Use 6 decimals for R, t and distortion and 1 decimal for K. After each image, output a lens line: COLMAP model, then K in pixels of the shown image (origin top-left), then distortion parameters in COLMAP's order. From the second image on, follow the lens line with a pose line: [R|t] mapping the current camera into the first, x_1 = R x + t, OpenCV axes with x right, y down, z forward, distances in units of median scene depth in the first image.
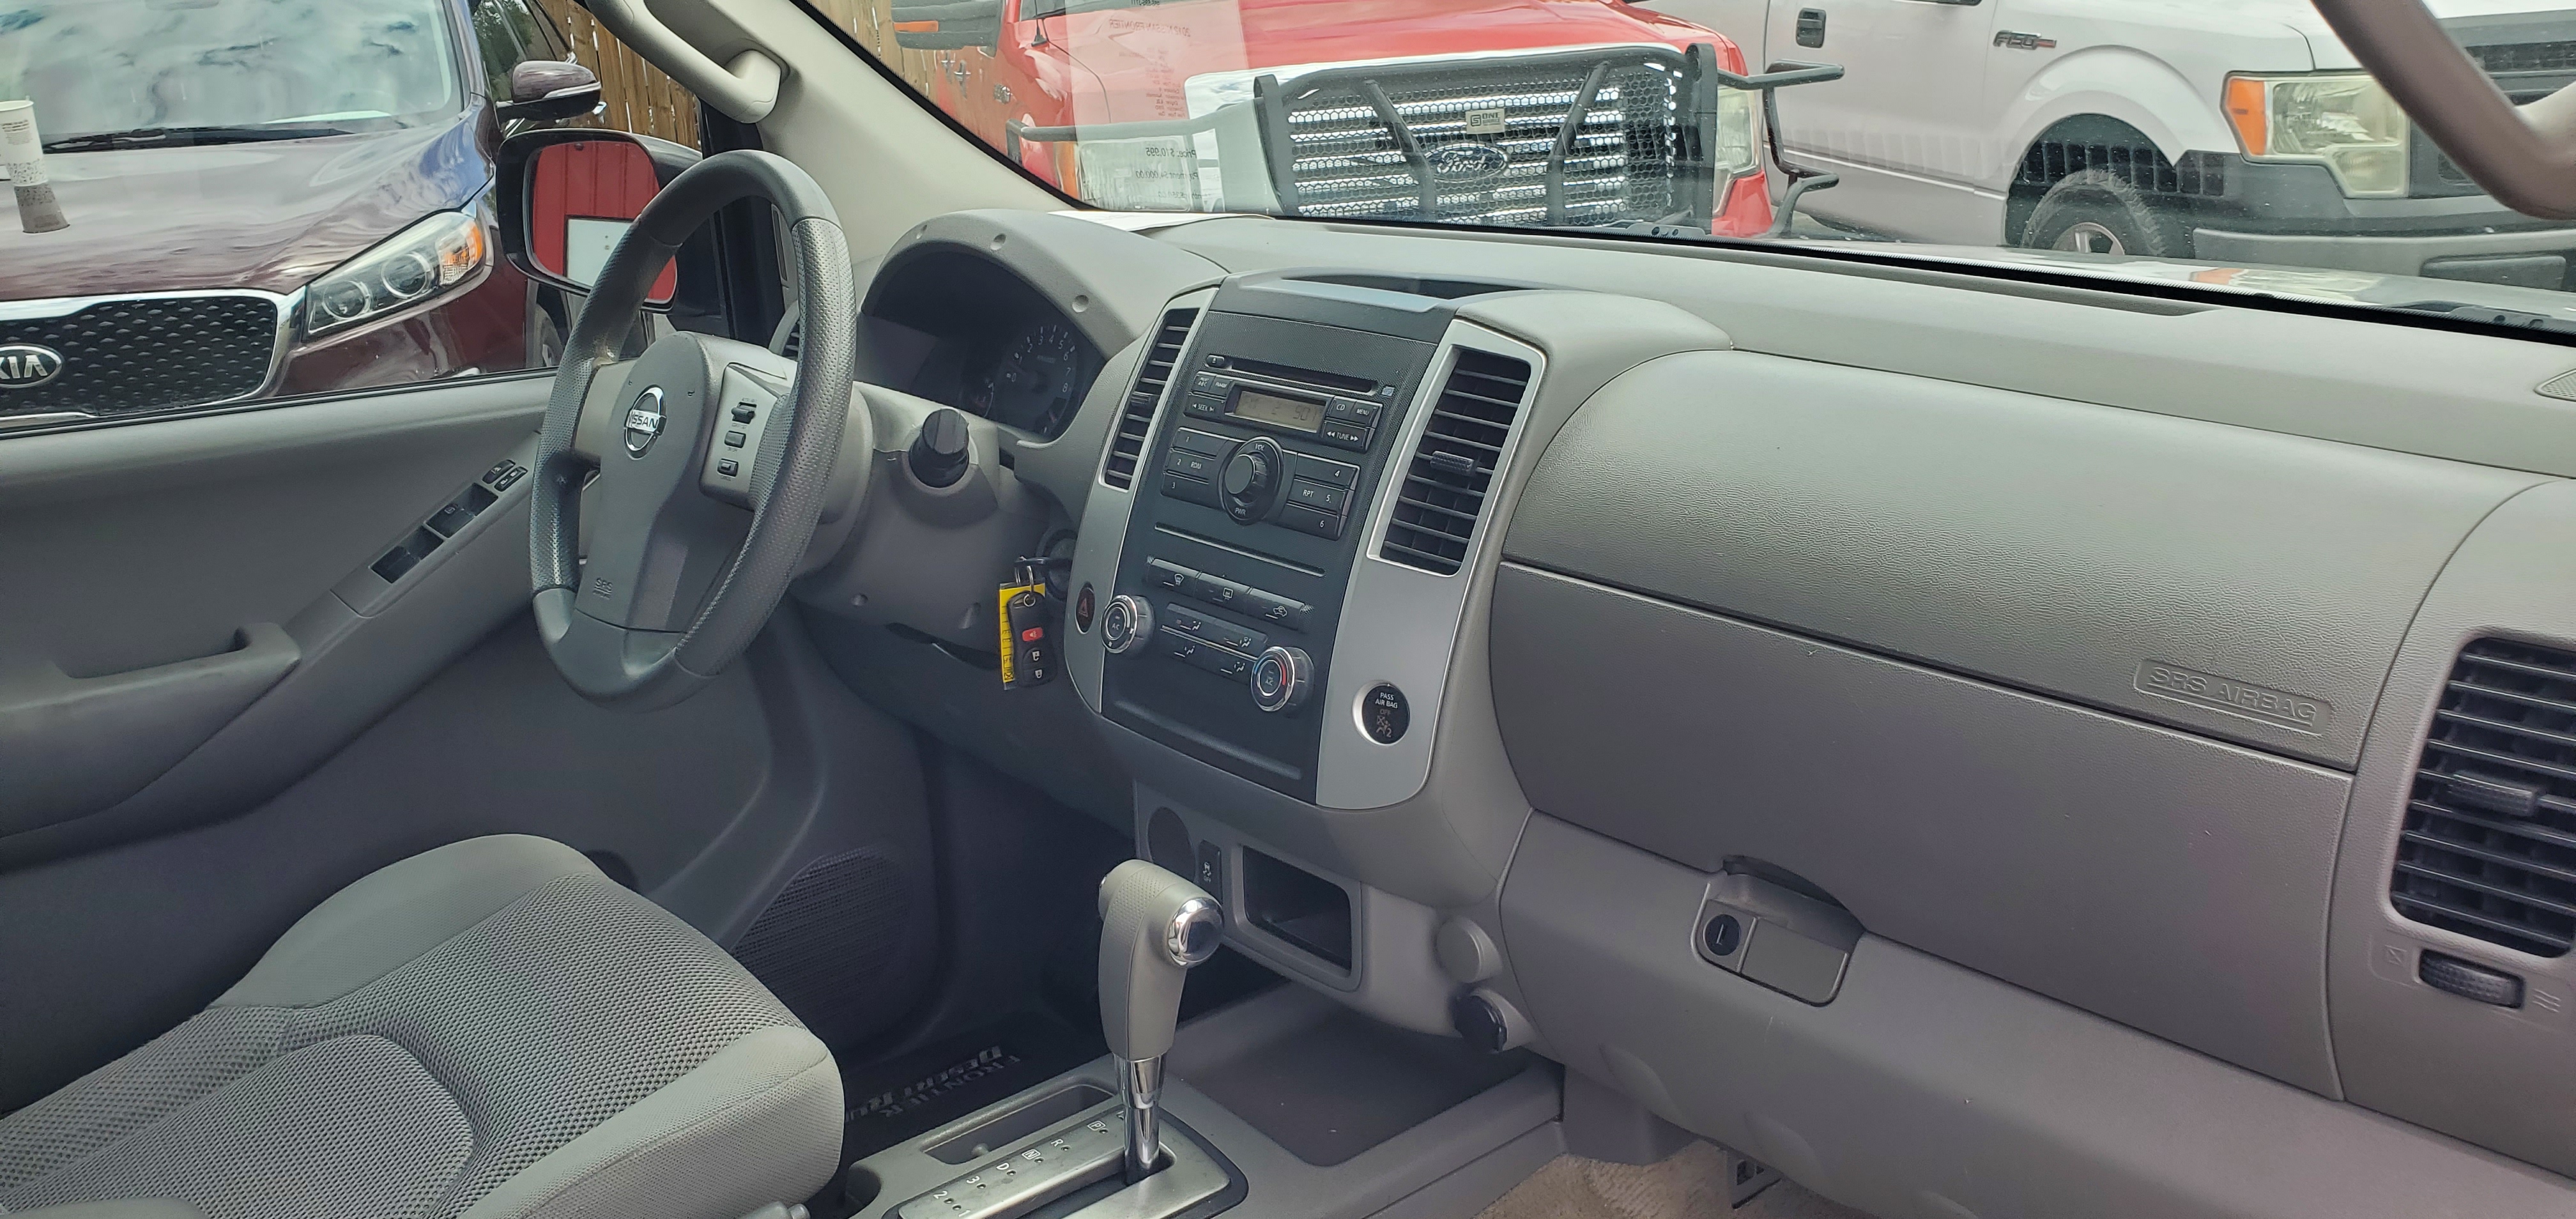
lens RADIAL K [[2010.0, 0, 1285.8], [0, 2010.0, 548.3], [0, 0, 1]] dist [0.051723, -0.055440]
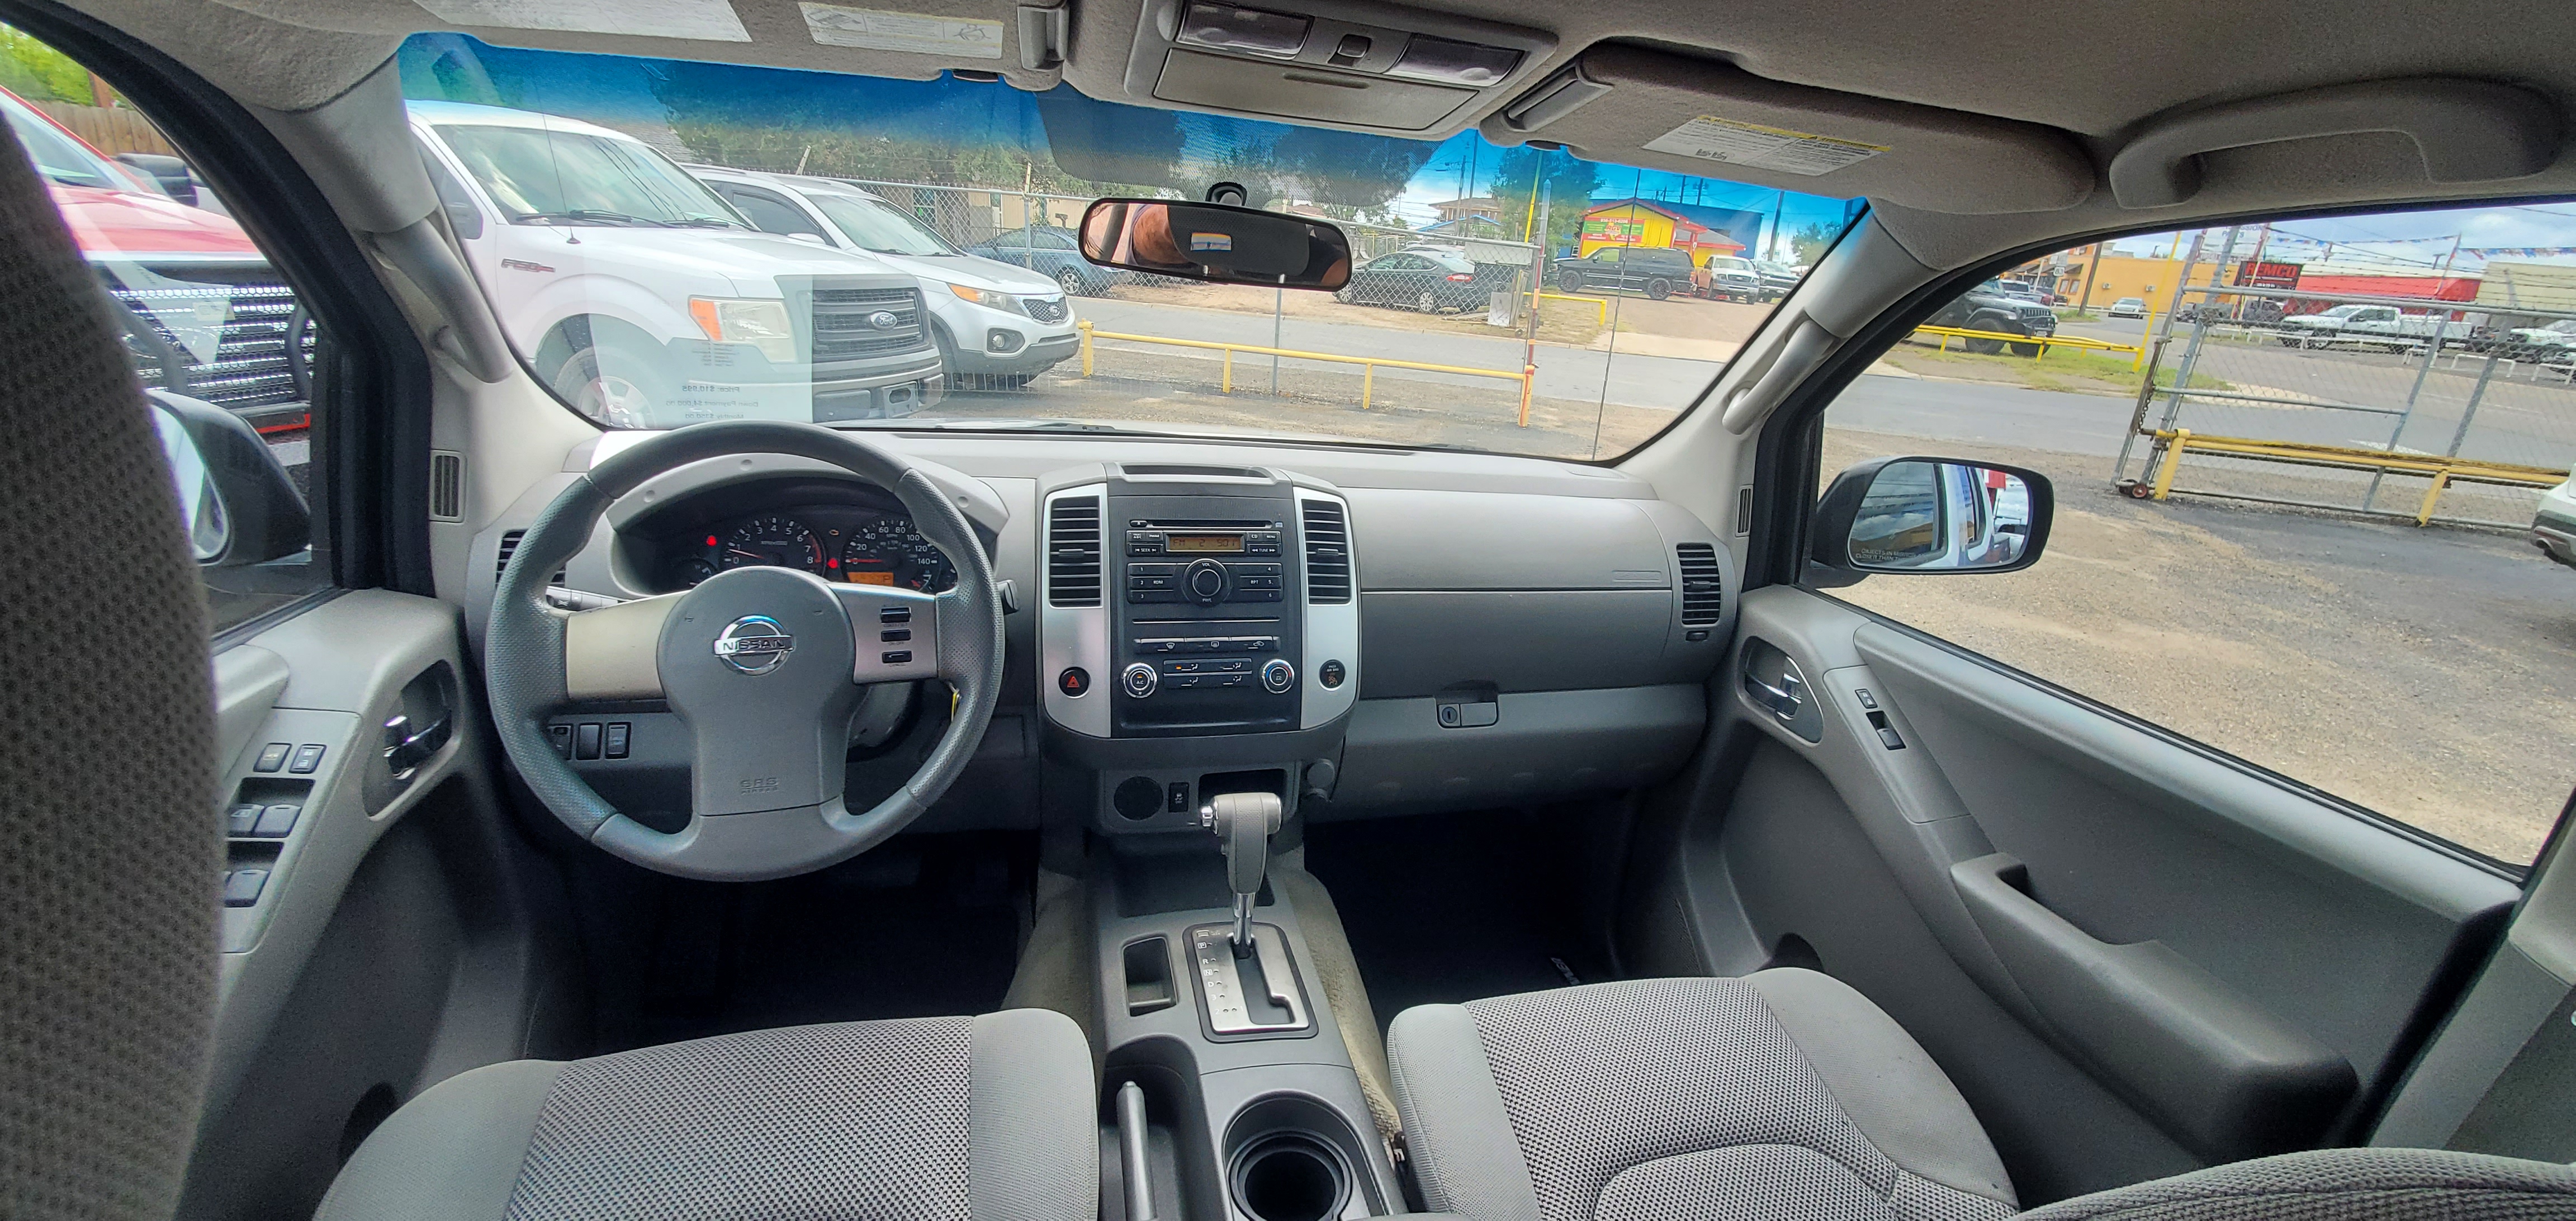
lens RADIAL K [[936.5, 0, 1288.0], [0, 936.5, 610.5], [0, 0, 1]] dist [0.000824, 0.000059]
pose [[0.440844, -0.235043, 0.866263, -0.765552], [0.145955, 0.971032, 0.189194, -0.167266], [-0.885638, 0.043031, 0.462379, 0.542500]]
